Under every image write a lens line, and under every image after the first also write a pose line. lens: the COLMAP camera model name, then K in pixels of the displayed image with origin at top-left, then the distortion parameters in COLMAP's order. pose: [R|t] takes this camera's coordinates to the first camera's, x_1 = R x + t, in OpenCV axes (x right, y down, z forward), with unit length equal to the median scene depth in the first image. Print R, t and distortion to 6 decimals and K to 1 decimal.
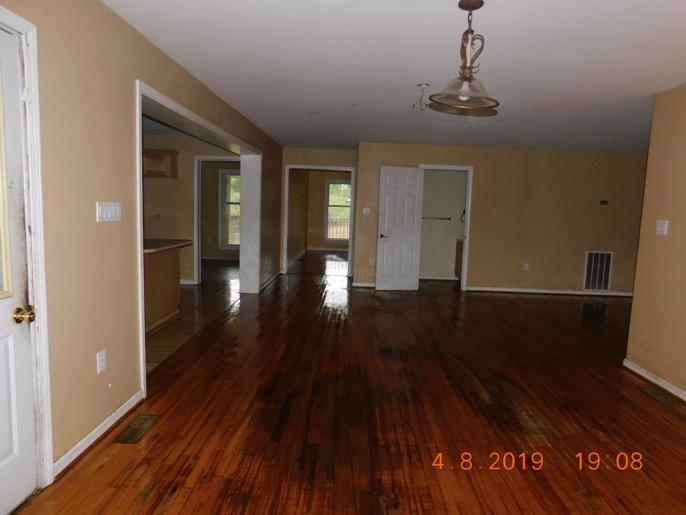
lens RADIAL K [[461.9, 0, 344.0], [0, 461.9, 255.4], [0, 0, 1]] dist [-0.061061, 0.056210]
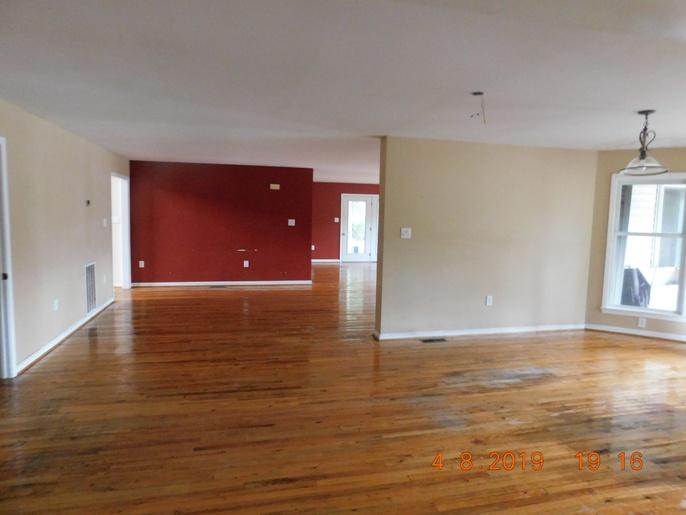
lens RADIAL K [[461.9, 0, 344.0], [0, 461.9, 255.4], [0, 0, 1]] dist [-0.061061, 0.056210]
pose [[-0.265466, -0.132347, 0.954993, -0.801414], [0.073144, 0.984914, 0.156826, -0.286995], [-0.961342, 0.111484, -0.251781, 1.903180]]
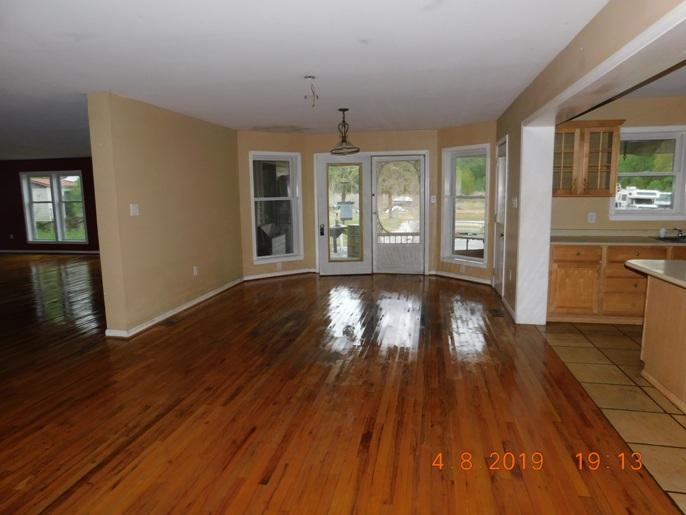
lens RADIAL K [[461.9, 0, 344.0], [0, 461.9, 255.4], [0, 0, 1]] dist [-0.061061, 0.056210]
pose [[-0.989441, -0.037140, 0.140099, -0.070880], [-0.001869, 0.969799, 0.243897, -0.301305], [-0.144926, 0.241060, -0.959628, 2.620776]]
